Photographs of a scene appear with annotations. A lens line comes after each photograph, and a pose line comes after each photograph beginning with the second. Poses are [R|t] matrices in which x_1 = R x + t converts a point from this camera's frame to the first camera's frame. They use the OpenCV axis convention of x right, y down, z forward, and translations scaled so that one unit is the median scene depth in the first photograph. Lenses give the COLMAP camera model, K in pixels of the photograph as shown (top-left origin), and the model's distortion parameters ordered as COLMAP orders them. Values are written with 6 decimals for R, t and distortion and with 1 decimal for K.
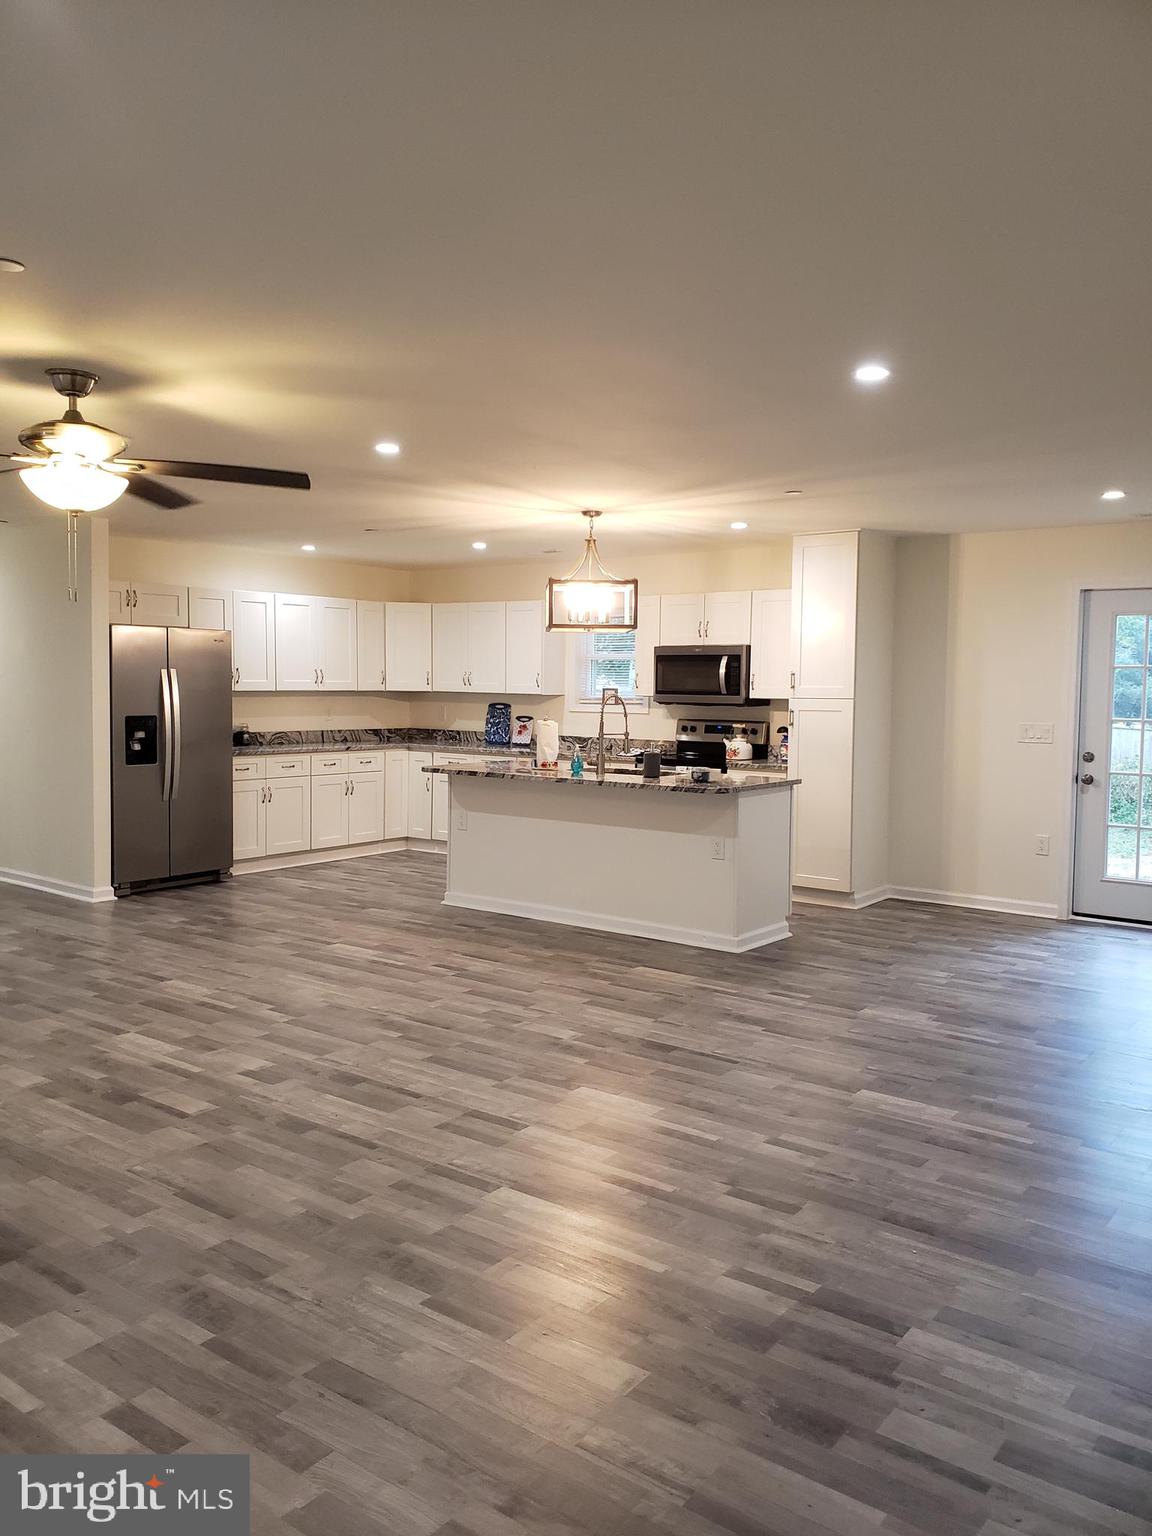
lens RADIAL K [[1188.9, 0, 565.2], [0, 1188.9, 758.7], [0, 0, 1]] dist [0.040584, -0.032534]
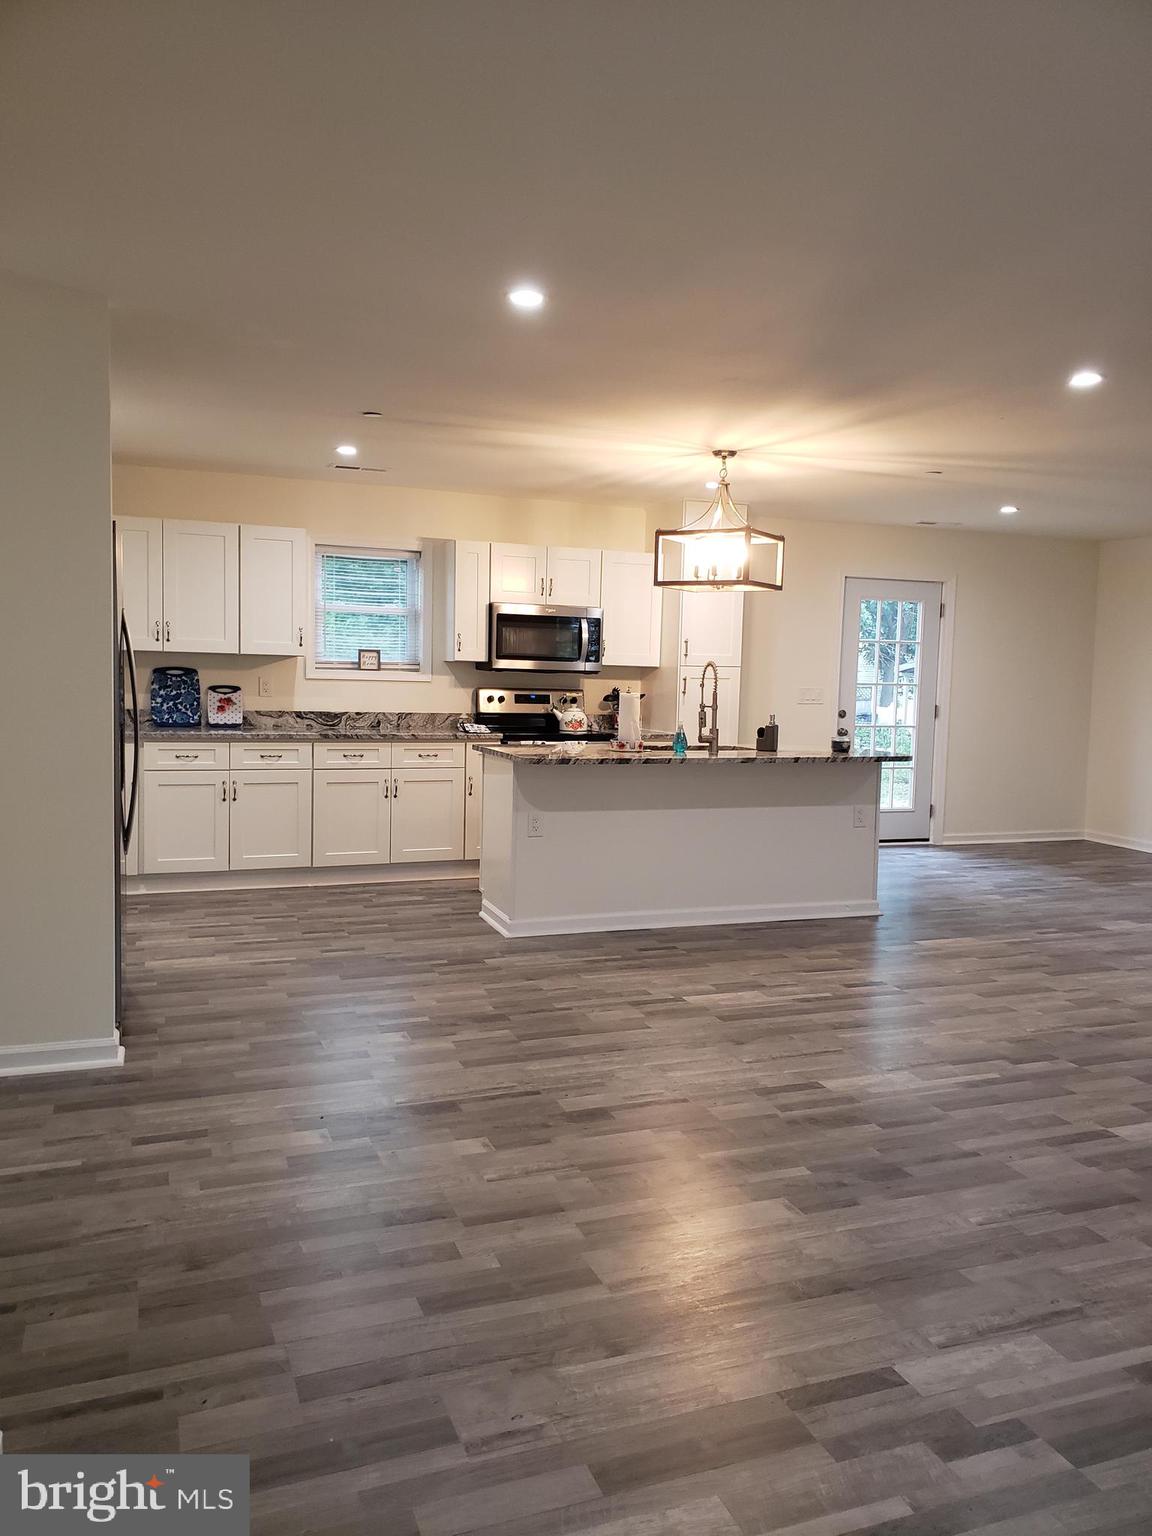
lens RADIAL K [[1188.9, 0, 590.5], [0, 1188.9, 743.6], [0, 0, 1]] dist [0.040584, -0.032534]
pose [[0.512770, -0.050947, 0.857013, -0.561124], [0.035202, 0.998646, 0.038305, -0.021284], [-0.857804, 0.010527, 0.513869, 0.447543]]
